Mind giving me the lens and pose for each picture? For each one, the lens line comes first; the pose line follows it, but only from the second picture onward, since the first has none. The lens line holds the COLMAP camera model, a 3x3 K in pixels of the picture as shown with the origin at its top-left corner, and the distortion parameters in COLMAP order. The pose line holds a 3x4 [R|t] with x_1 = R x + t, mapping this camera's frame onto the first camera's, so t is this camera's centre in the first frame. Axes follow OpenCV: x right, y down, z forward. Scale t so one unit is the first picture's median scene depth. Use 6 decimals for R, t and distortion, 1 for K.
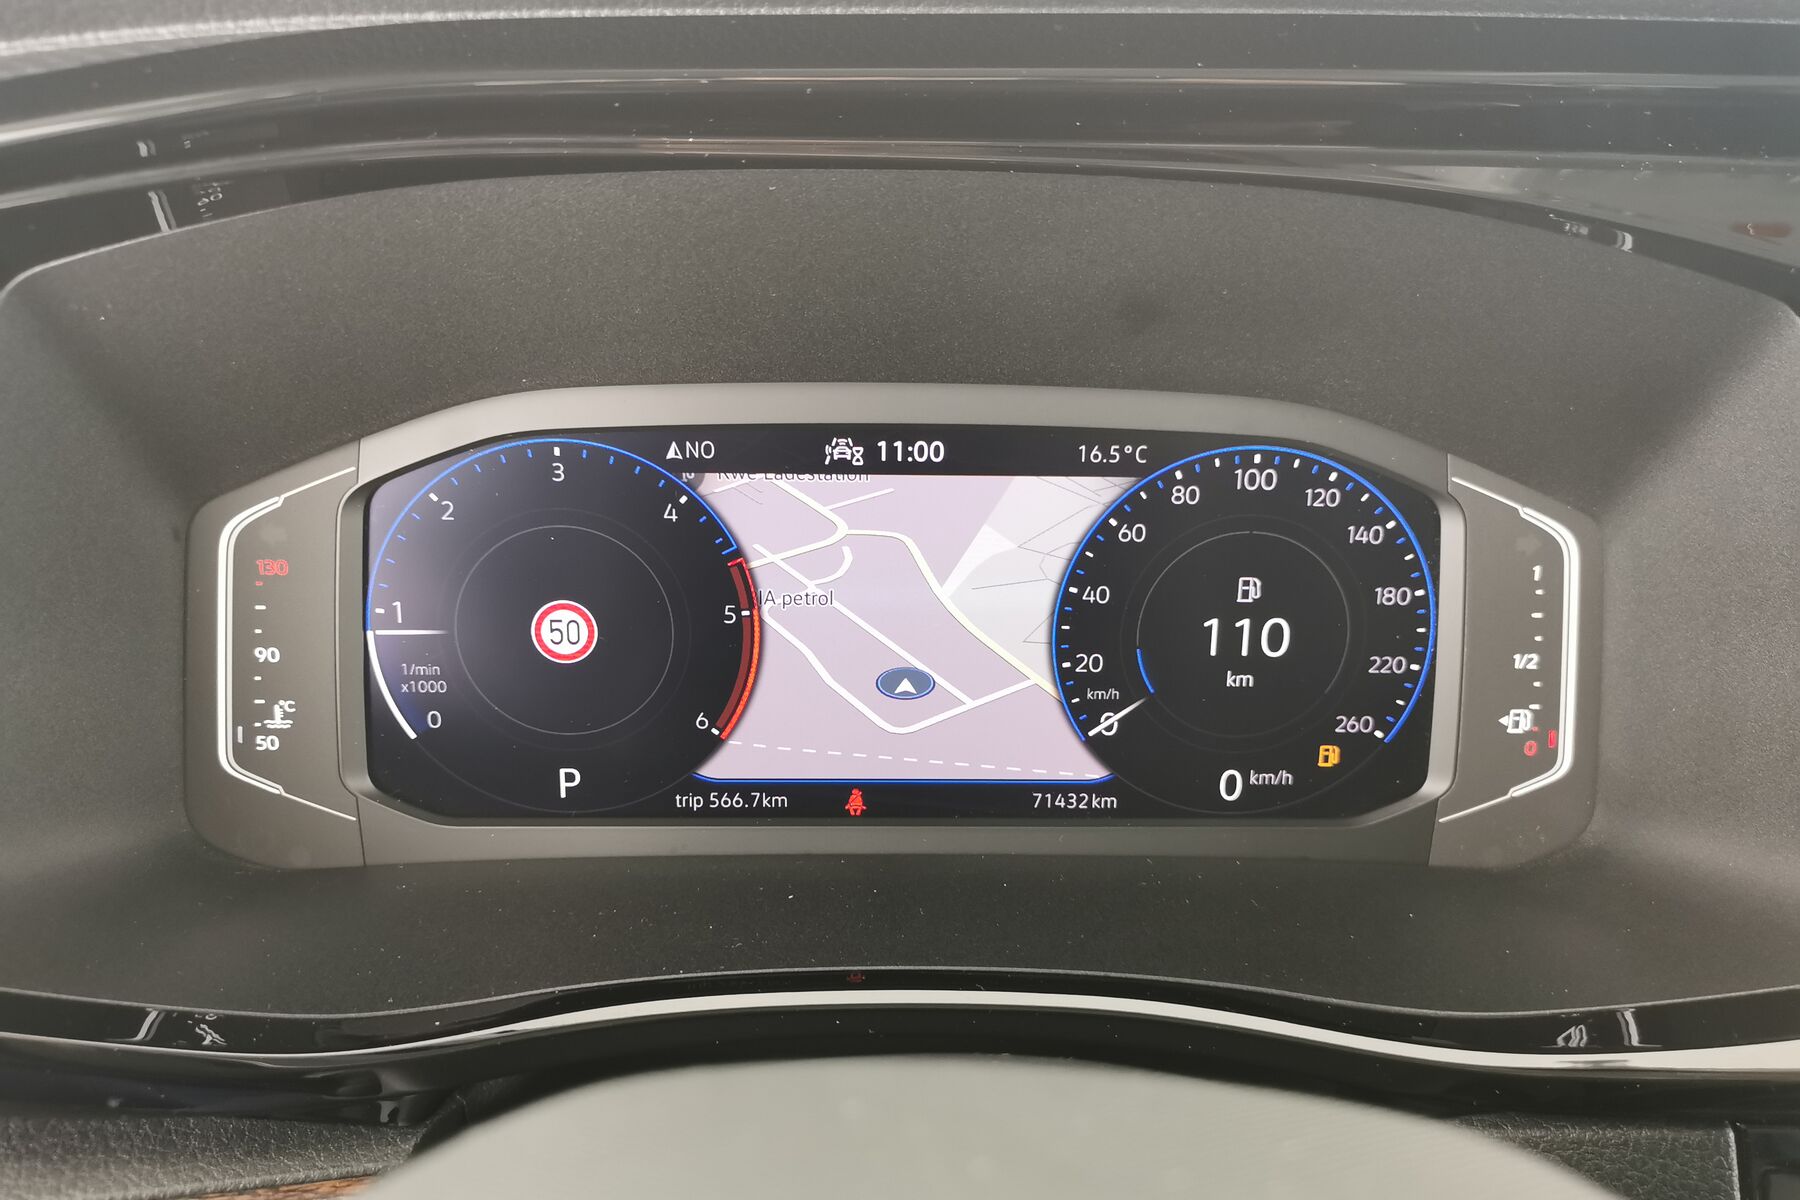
lens RADIAL K [[1378.0, 0, 900.0], [0, 1378.0, 600.0], [0, 0, 1]] dist [0.045421, -0.067302]
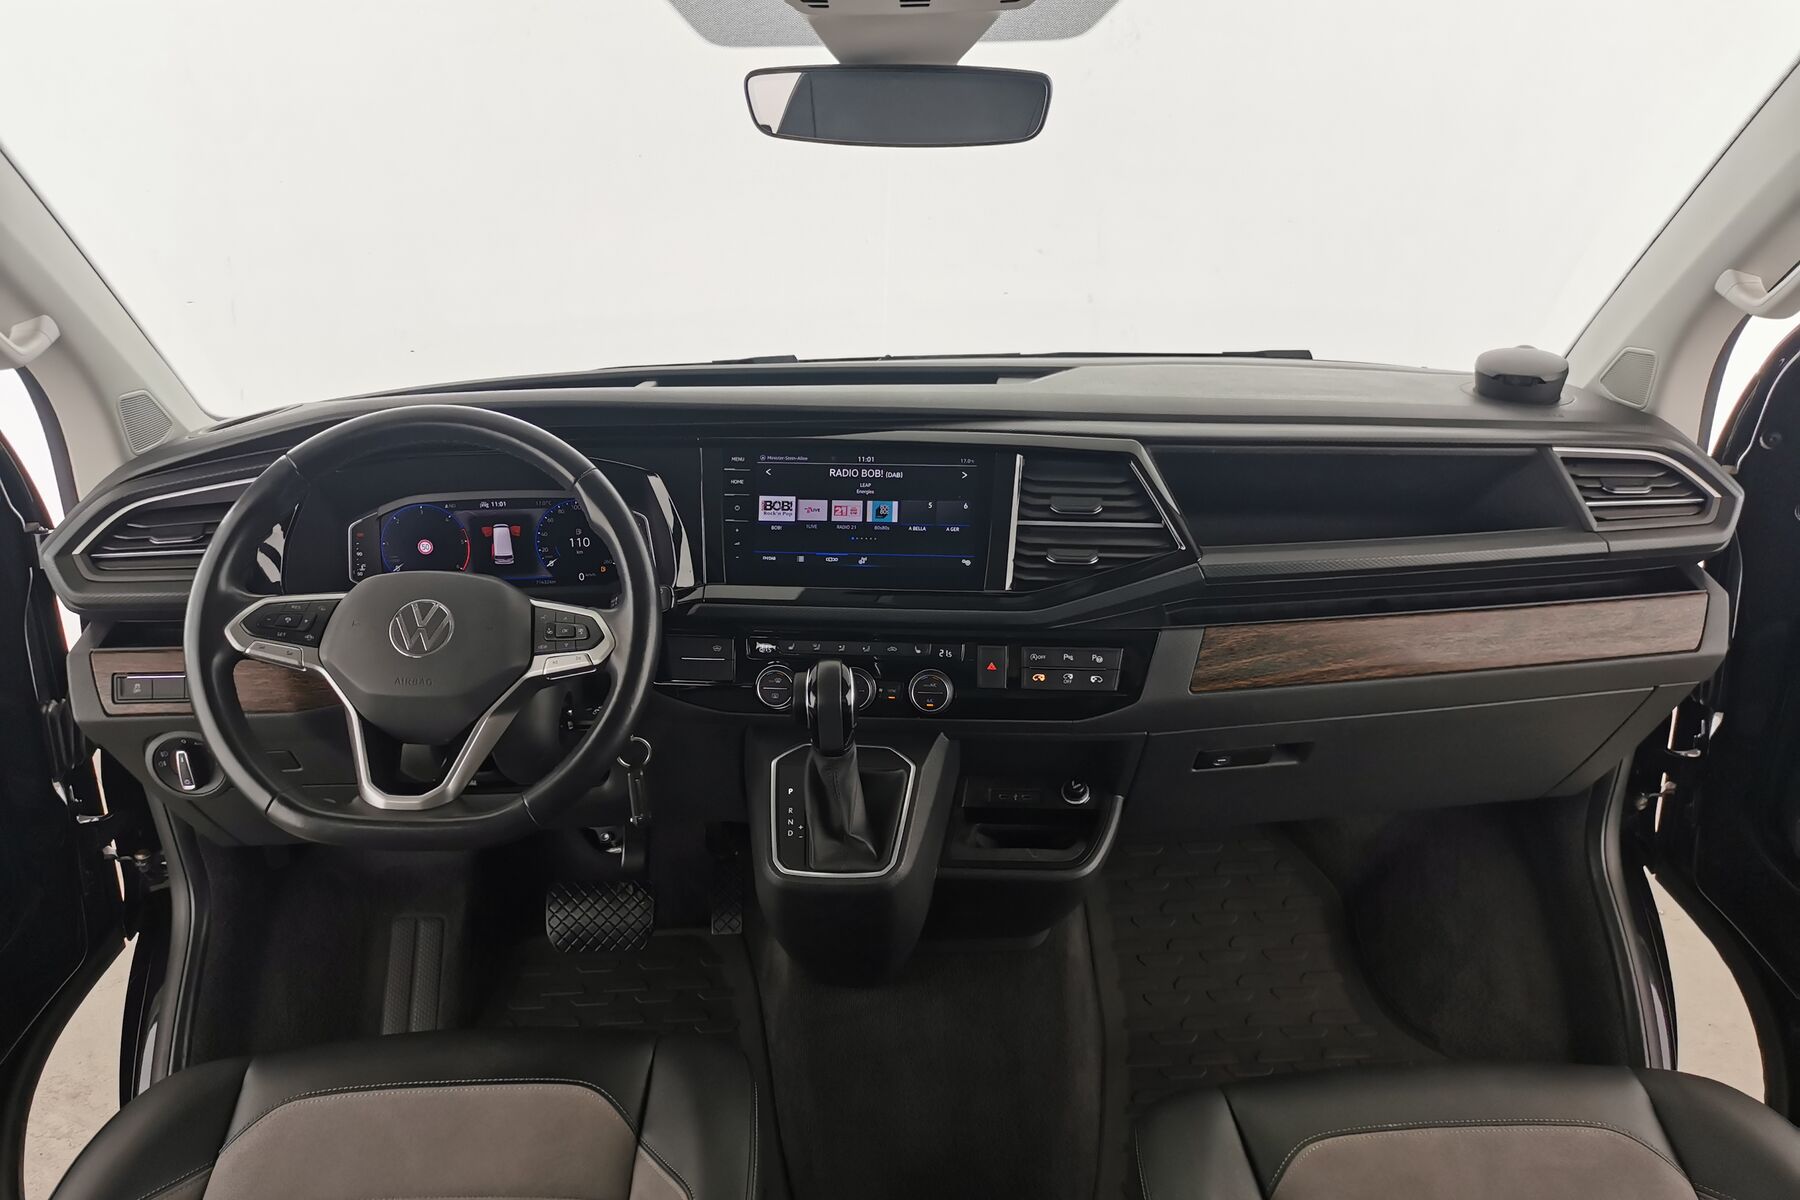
lens RADIAL K [[1367.7, 0, 900.0], [0, 1367.7, 600.0], [0, 0, 1]] dist [0.047523, -0.058582]
pose [[0.999081, -0.041306, 0.011443, 1.235195], [0.041344, 0.999140, -0.003103, 0.271237], [-0.011305, 0.003574, 0.999930, -3.466658]]
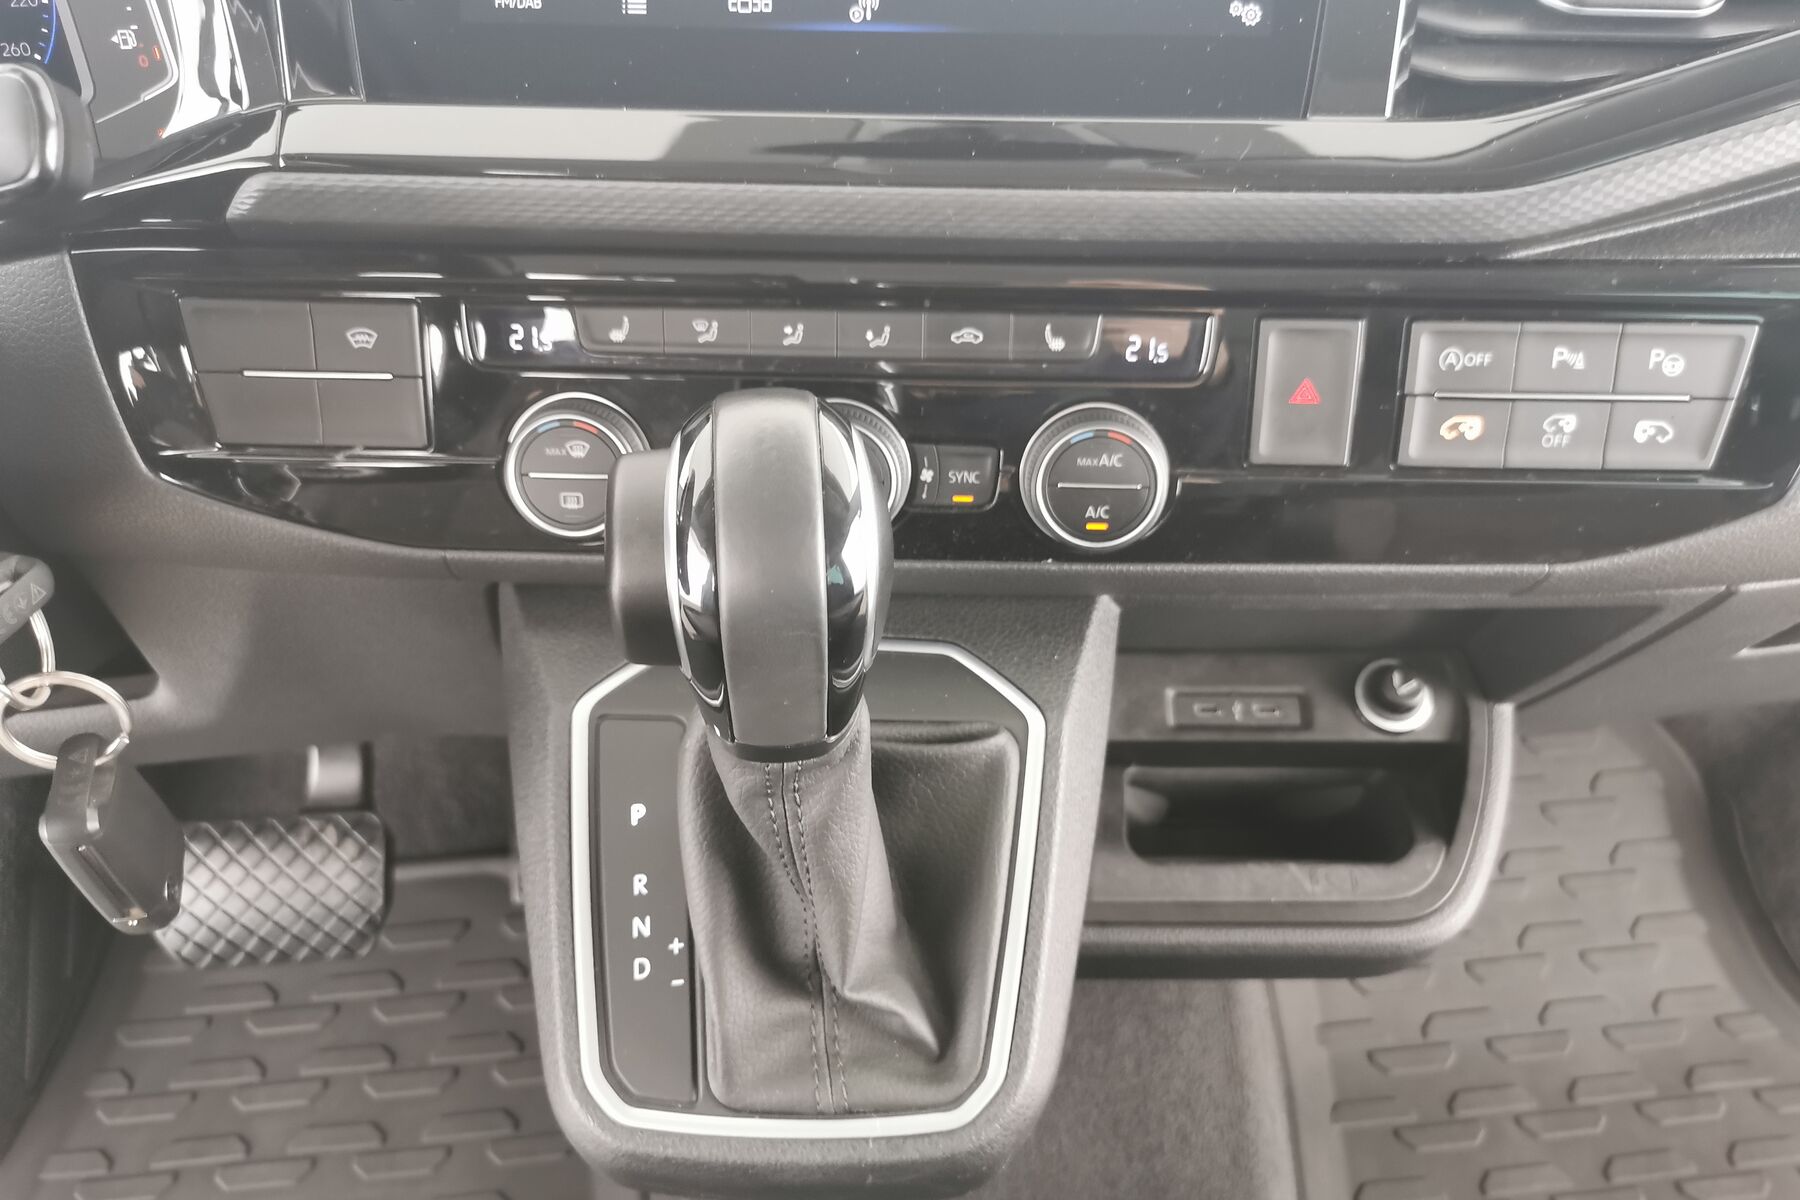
lens RADIAL K [[1404.2, 0, 900.0], [0, 1404.2, 600.0], [0, 0, 1]] dist [0.007848, -0.006636]
pose [[0.994995, -0.067431, 0.073743, 1.087103], [0.047397, 0.968166, 0.245781, 0.324538], [-0.087969, -0.241056, 0.966516, -0.563274]]
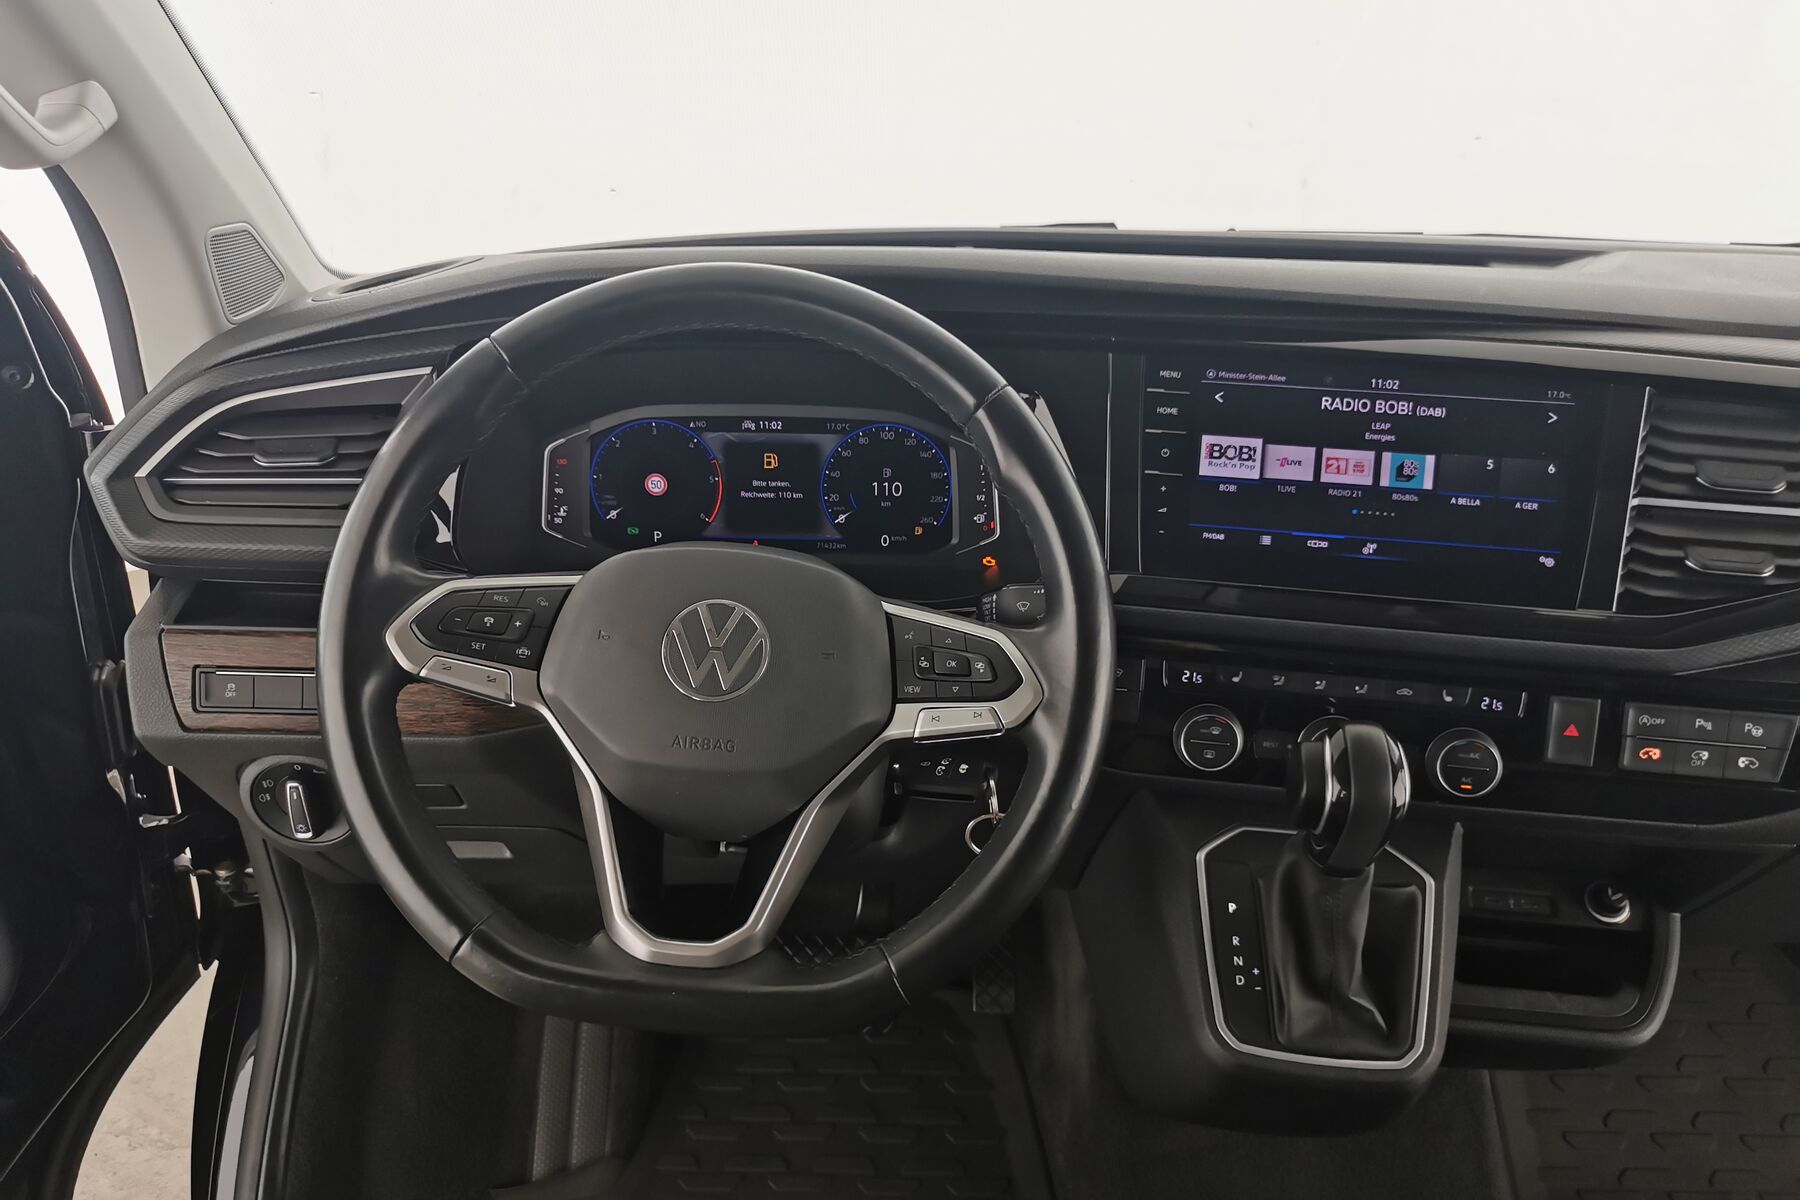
lens RADIAL K [[1378.0, 0, 900.0], [0, 1378.0, 600.0], [0, 0, 1]] dist [0.045421, -0.067302]
pose [[0.999484, 0.012055, -0.029761, 0.370889], [-0.009975, 0.997563, 0.069049, 0.059948], [0.030521, -0.068717, 0.997169, -1.948954]]
